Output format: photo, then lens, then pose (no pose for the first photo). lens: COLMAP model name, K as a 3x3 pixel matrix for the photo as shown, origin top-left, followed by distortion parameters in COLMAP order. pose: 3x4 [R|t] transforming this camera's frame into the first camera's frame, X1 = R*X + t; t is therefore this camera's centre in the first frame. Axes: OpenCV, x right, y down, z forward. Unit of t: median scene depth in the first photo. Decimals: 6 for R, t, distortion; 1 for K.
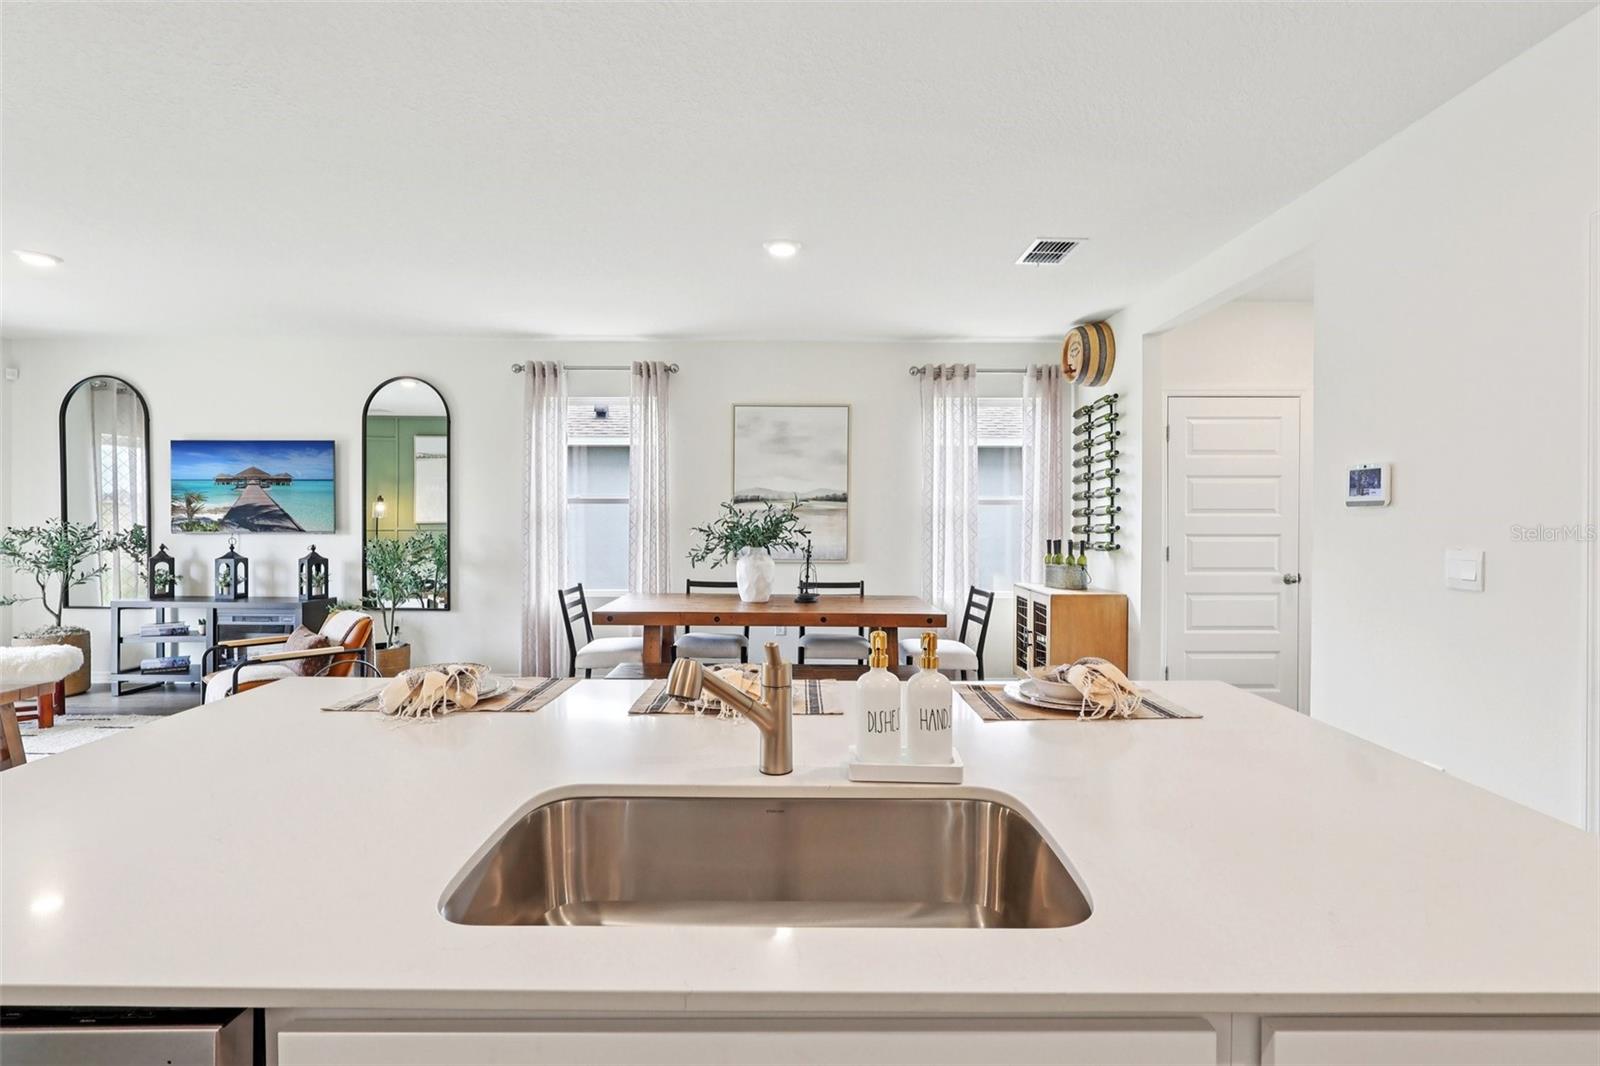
lens RADIAL K [[745.1, 0, 798.1], [0, 745.1, 523.4], [0, 0, 1]] dist [-0.005527, 0.002491]
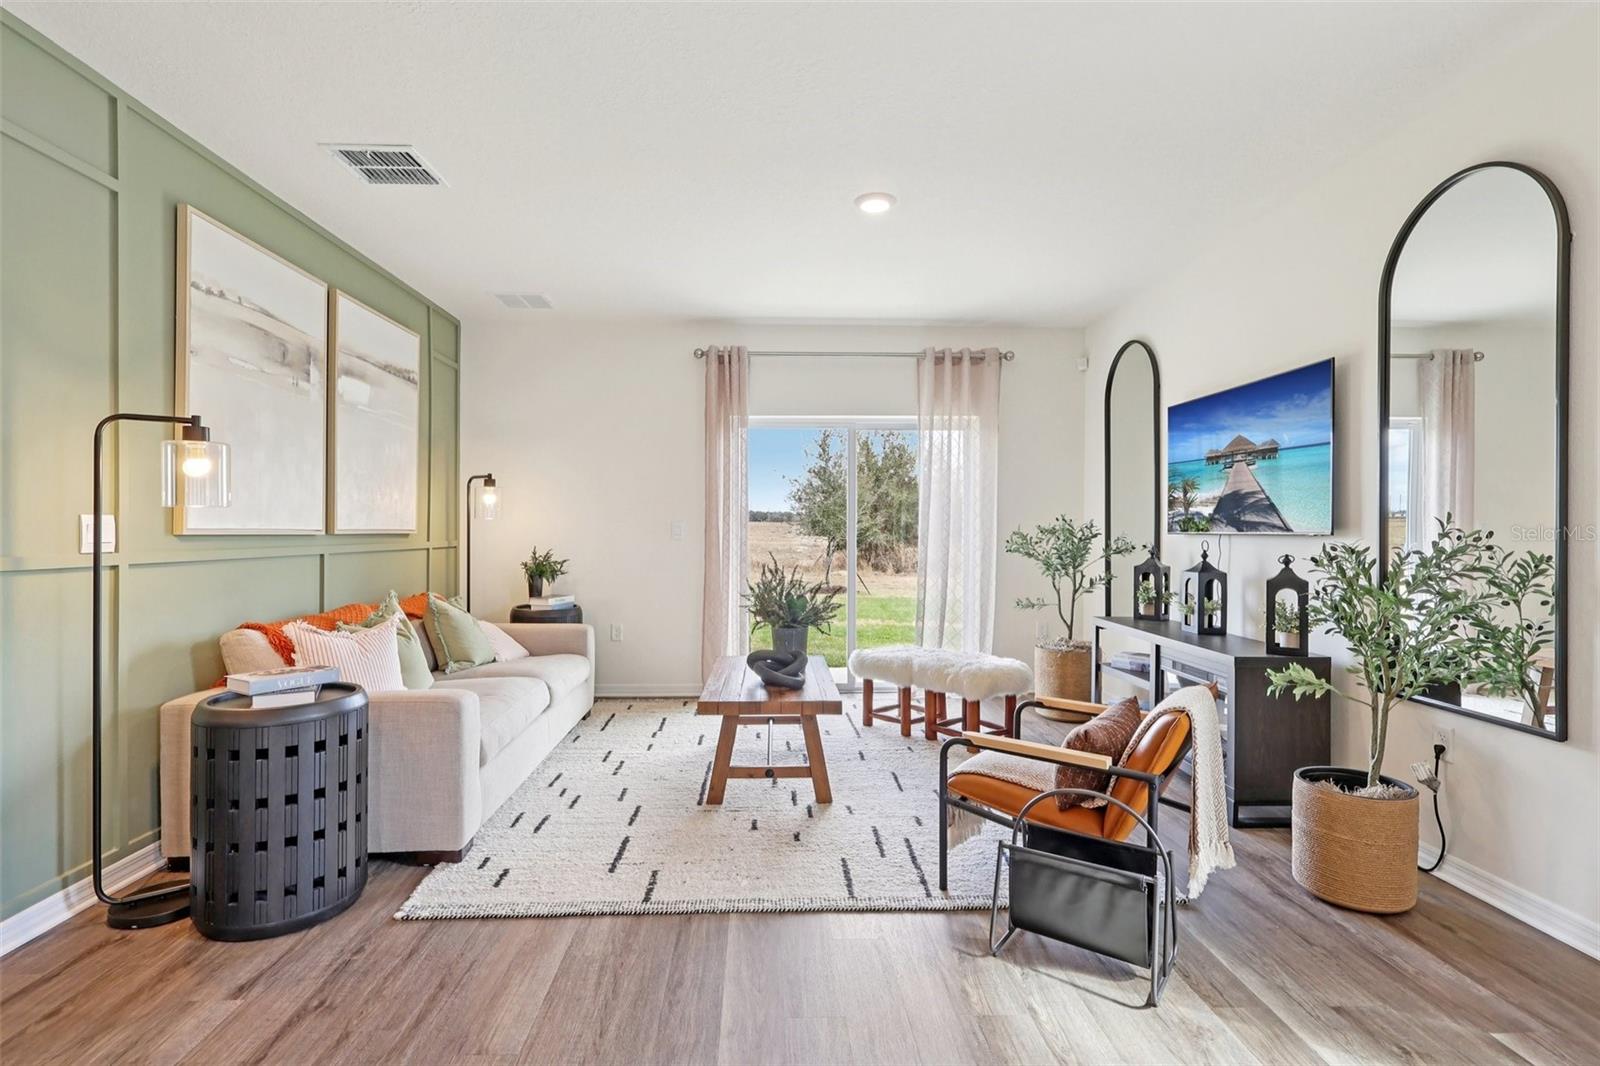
lens RADIAL K [[773.9, 0, 785.4], [0, 773.9, 533.3], [0, 0, 1]] dist [-0.001412, 0.000439]
pose [[0.031581, 0.000584, -0.999501, -0.091542], [-0.011150, 0.999938, 0.000232, 0.016541], [0.999439, 0.011137, 0.031585, 0.607625]]
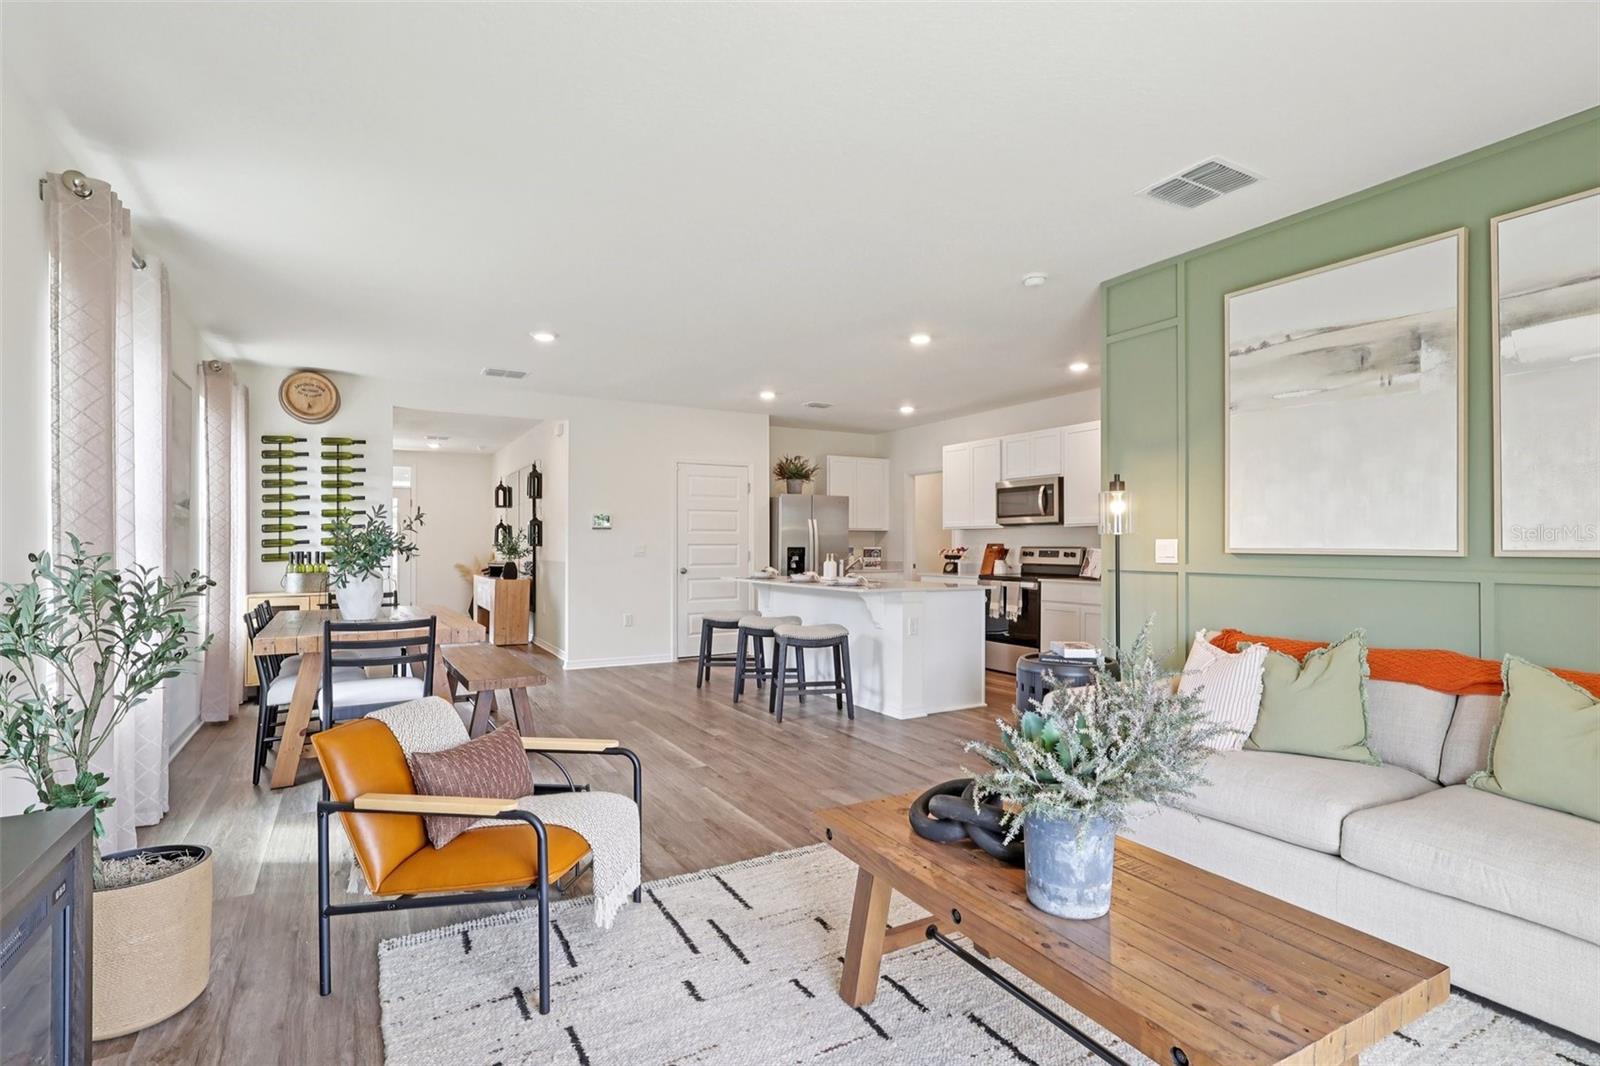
lens RADIAL K [[773.9, 0, 805.9], [0, 773.9, 541.8], [0, 0, 1]] dist [-0.001412, 0.000439]
pose [[-0.503413, -0.000956, 0.864045, -0.999250], [0.007578, 0.999956, 0.005521, 0.006278], [-0.864012, 0.009327, -0.503384, 0.862592]]
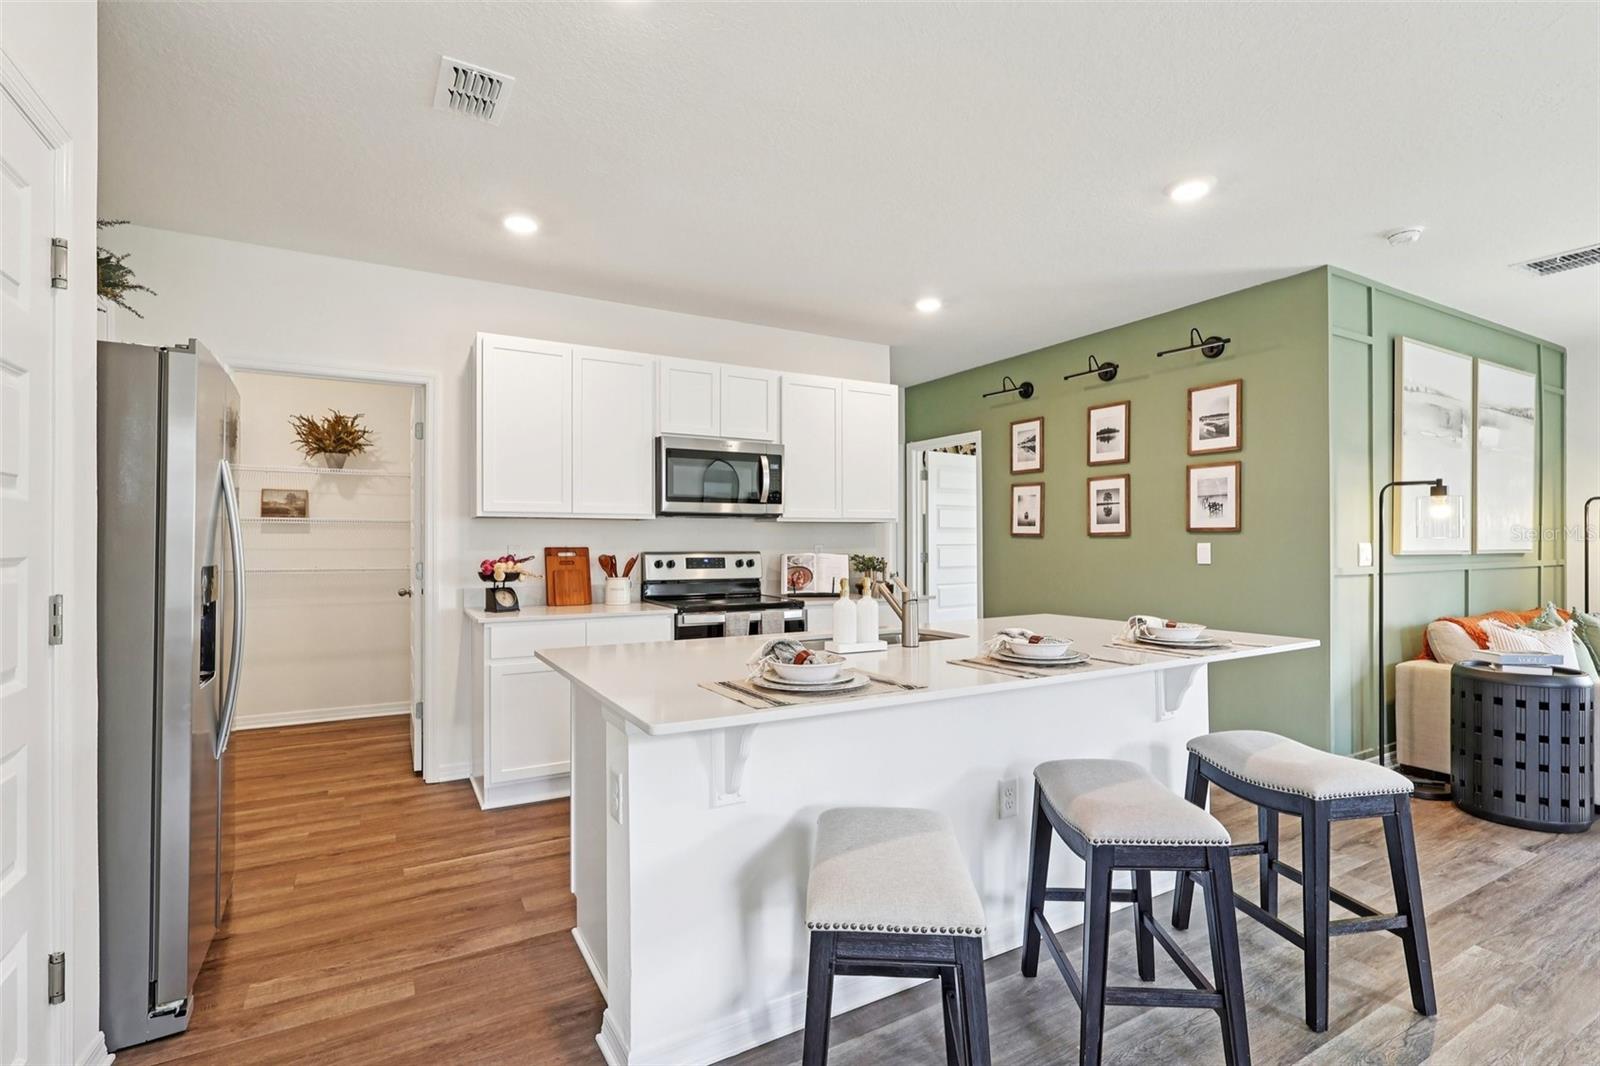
lens RADIAL K [[745.1, 0, 799.0], [0, 745.1, 536.9], [0, 0, 1]] dist [-0.005527, 0.002491]
pose [[-0.868793, -0.006670, -0.495130, 0.274290], [-0.007705, 0.999970, 0.000049, 0.008570], [0.495115, 0.003857, -0.868819, 0.573915]]
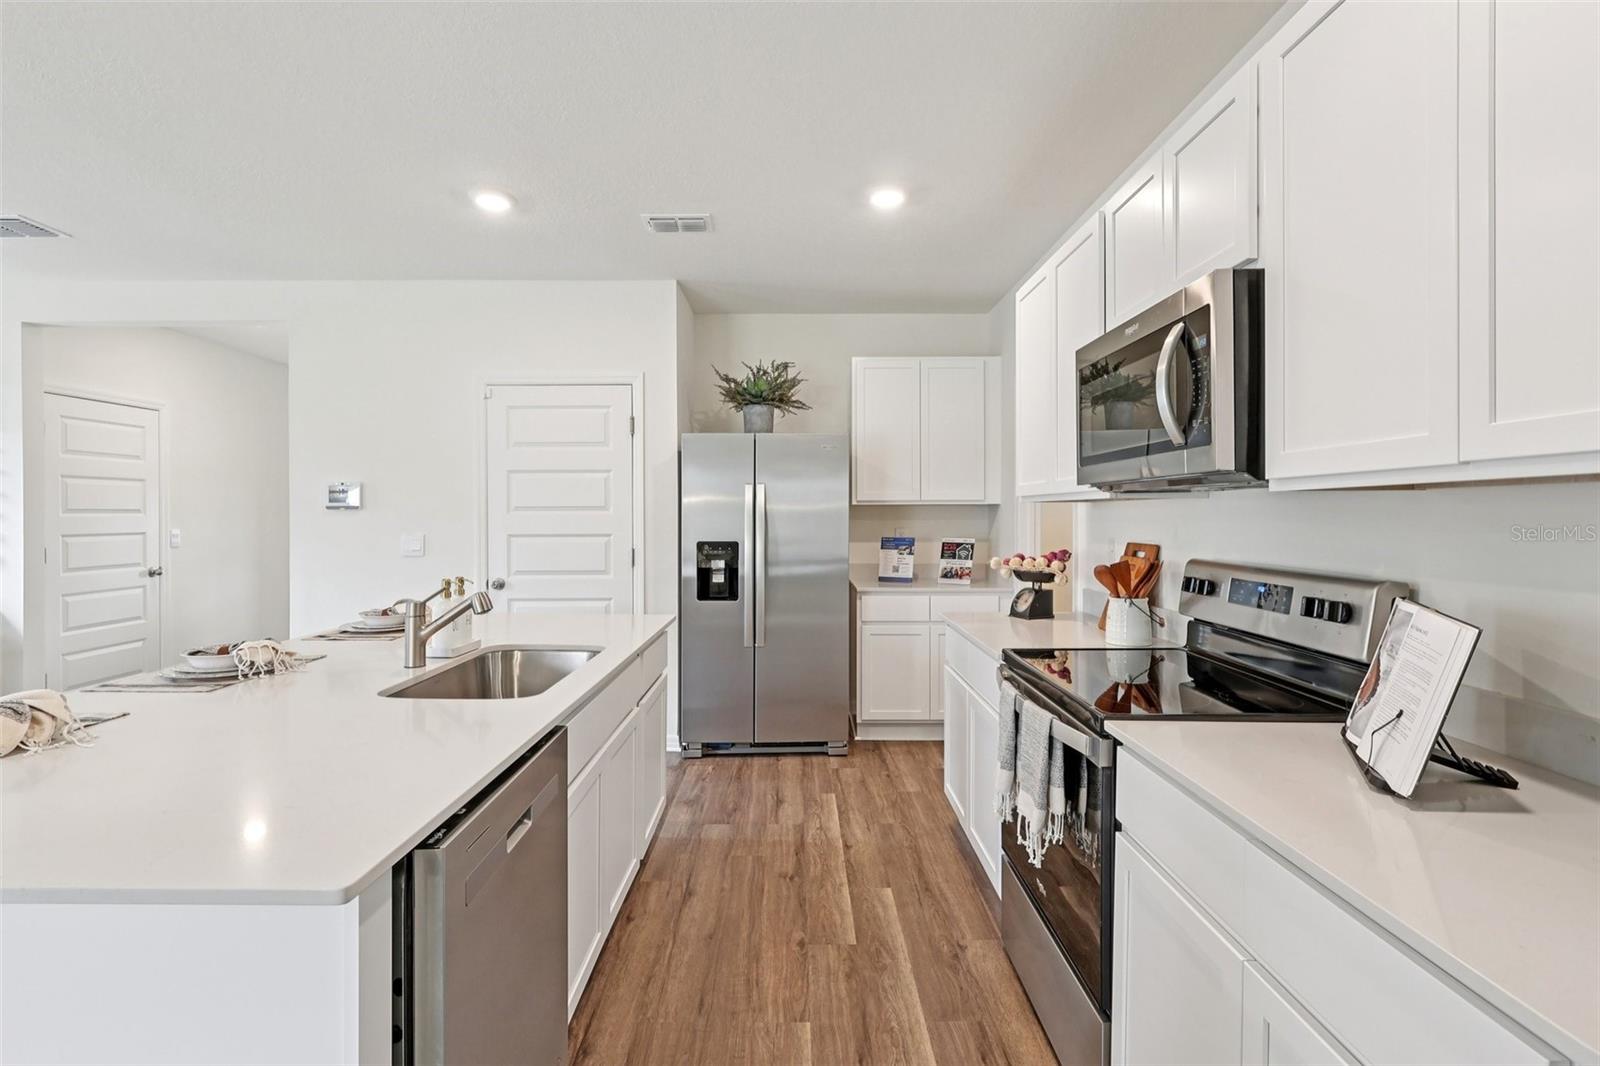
lens RADIAL K [[745.1, 0, 797.6], [0, 745.1, 518.9], [0, 0, 1]] dist [-0.005527, 0.002491]
pose [[-0.002542, -0.009536, 0.999951, -0.382420], [0.012927, 0.999871, 0.009568, -0.002721], [-0.999913, 0.012950, -0.002418, 0.024691]]
